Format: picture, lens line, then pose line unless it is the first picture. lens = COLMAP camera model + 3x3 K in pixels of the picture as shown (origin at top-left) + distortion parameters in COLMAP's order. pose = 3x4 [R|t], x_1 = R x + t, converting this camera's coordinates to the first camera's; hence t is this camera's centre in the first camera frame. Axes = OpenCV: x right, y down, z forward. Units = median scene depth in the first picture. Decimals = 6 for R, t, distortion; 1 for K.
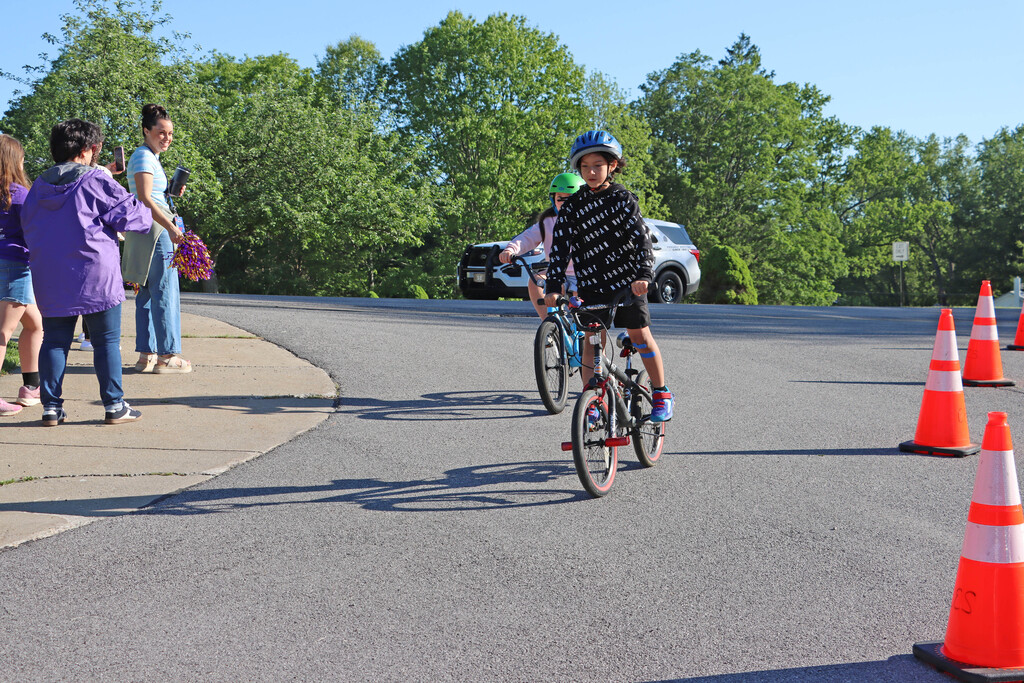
lens RADIAL K [[1965.3, 0, 512.0], [0, 1965.3, 341.5], [0, 0, 1]] dist [0.073438, 0.095115]
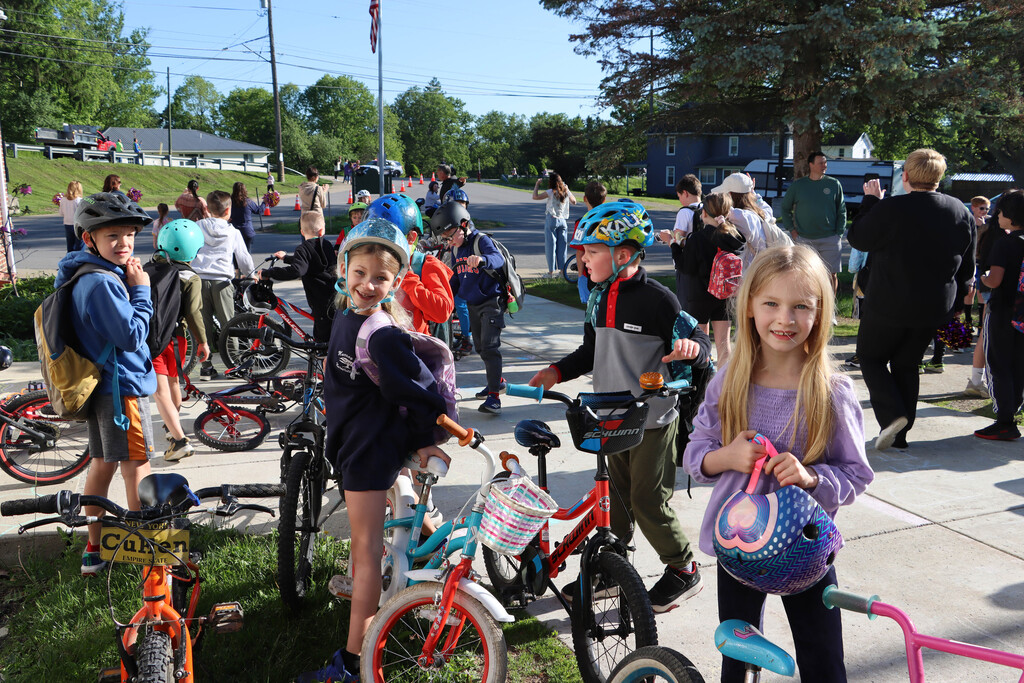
lens RADIAL K [[885.1, 0, 512.0], [0, 885.1, 341.5], [0, 0, 1]] dist [-0.082385, 0.003470]
pose [[0.982273, -0.028030, 0.185347, -0.011271], [-0.001926, 0.987196, 0.159499, 0.007629], [-0.187444, -0.157029, 0.969643, -0.291904]]
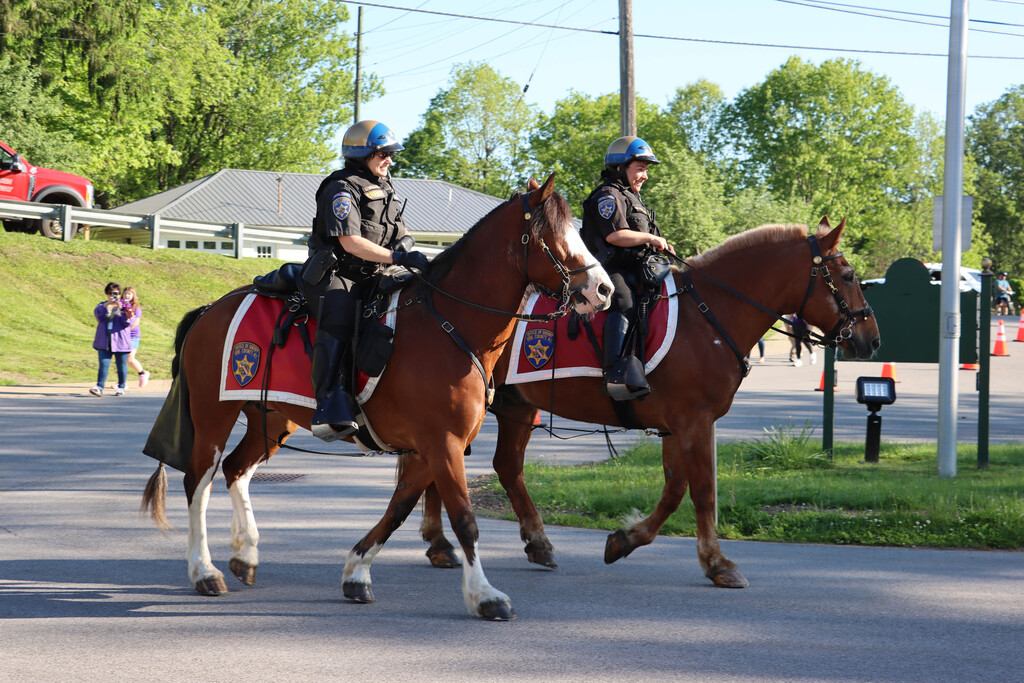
lens RADIAL K [[1949.6, 0, 512.0], [0, 1949.6, 341.5], [0, 0, 1]] dist [0.251181, 0.051119]
pose [[0.987178, 0.024382, -0.157750, -0.007079], [-0.025963, 0.999631, -0.007969, 0.005625], [0.157497, 0.011962, 0.987447, -0.113185]]
